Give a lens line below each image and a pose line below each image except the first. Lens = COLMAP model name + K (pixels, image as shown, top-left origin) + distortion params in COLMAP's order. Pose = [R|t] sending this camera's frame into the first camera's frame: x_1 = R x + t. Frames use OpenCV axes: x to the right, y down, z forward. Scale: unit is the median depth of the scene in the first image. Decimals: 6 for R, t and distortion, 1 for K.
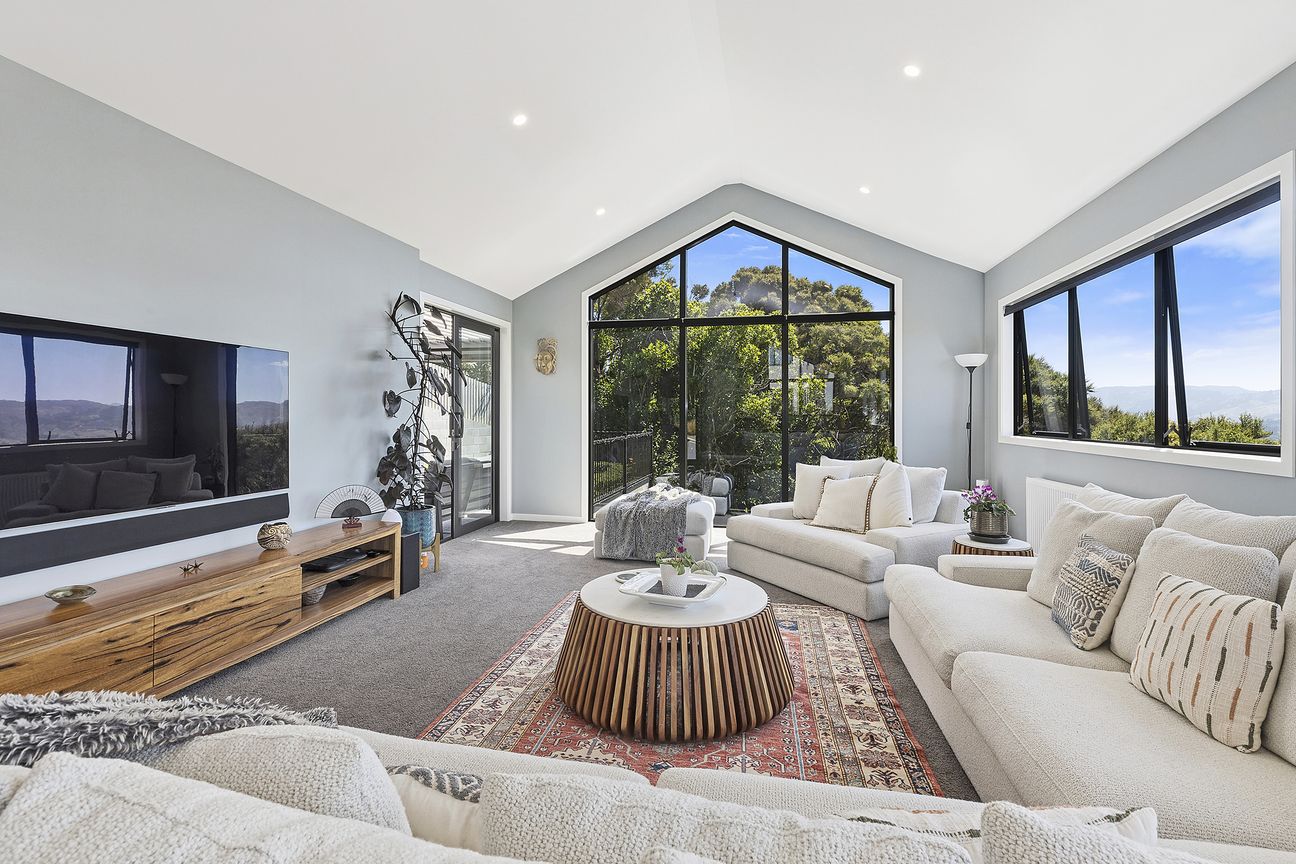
lens RADIAL K [[592.7, 0, 617.8], [0, 592.7, 407.1], [0, 0, 1]] dist [-0.004167, -0.003738]
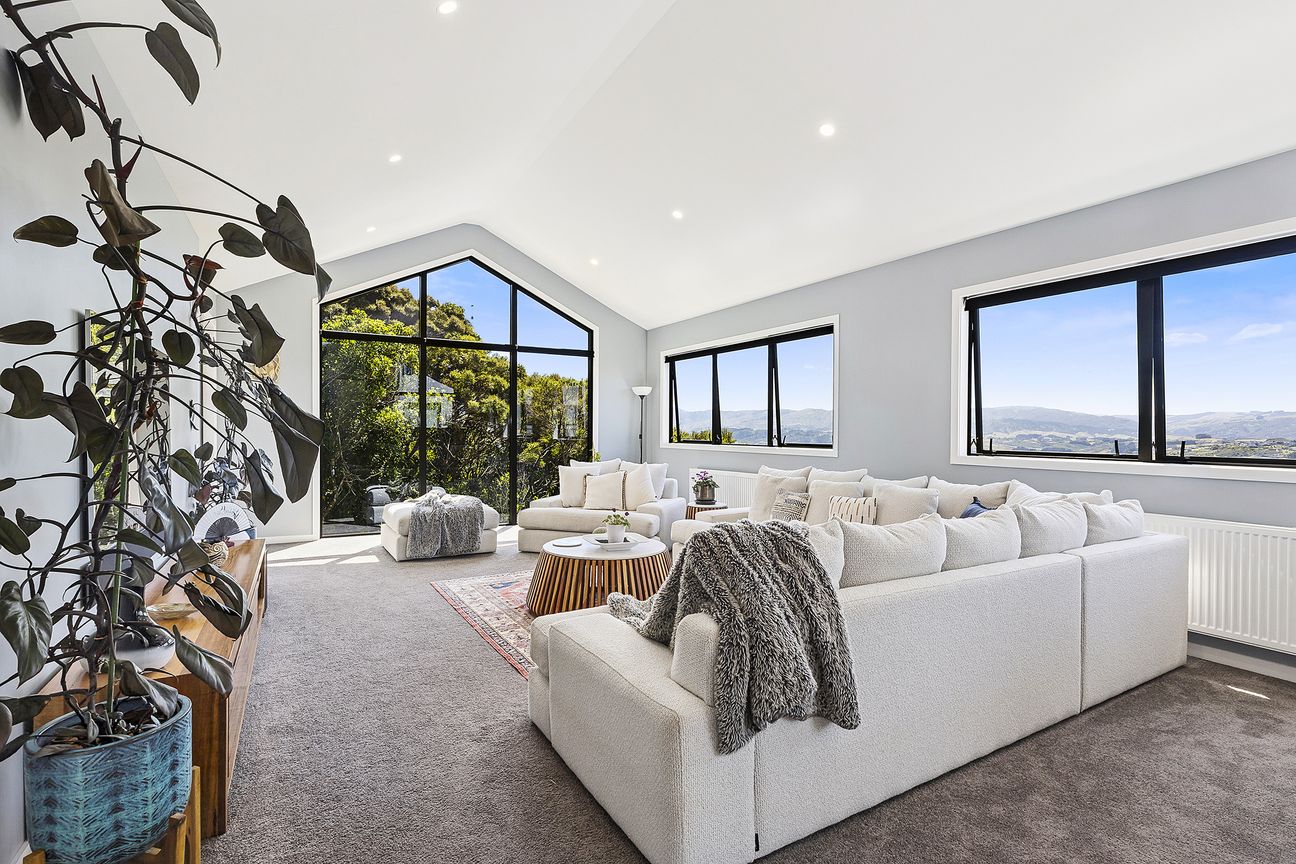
lens RADIAL K [[592.7, 0, 653.5], [0, 592.7, 430.2], [0, 0, 1]] dist [-0.004167, -0.003738]
pose [[0.740712, 0.002742, 0.671817, -0.372530], [-0.014510, 0.999824, 0.011916, -0.002101], [-0.671666, -0.018574, 0.740622, -0.092682]]
